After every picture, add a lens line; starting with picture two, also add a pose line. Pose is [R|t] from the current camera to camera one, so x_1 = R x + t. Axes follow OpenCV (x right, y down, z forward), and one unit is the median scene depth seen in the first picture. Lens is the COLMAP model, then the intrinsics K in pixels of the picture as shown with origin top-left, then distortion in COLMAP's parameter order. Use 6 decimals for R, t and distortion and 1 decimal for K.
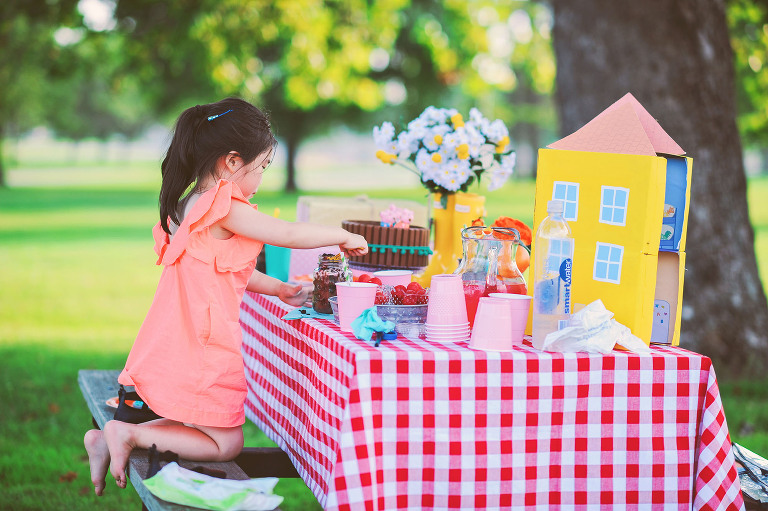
lens RADIAL K [[1864.2, 0, 382.2], [0, 1864.2, 256.2], [0, 0, 1]] dist [-0.168939, 0.000000]
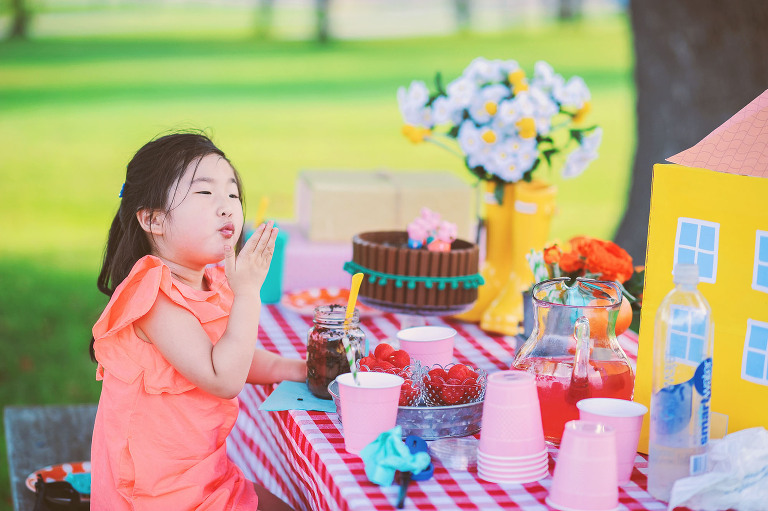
lens RADIAL K [[1864.2, 0, 386.6], [0, 1864.2, 254.3], [0, 0, 1]] dist [-0.168939, 0.000000]
pose [[0.999816, -0.007144, -0.017820, 0.003168], [0.008652, 0.996252, 0.086063, -0.068987], [0.017138, -0.086201, 0.996130, 0.302722]]
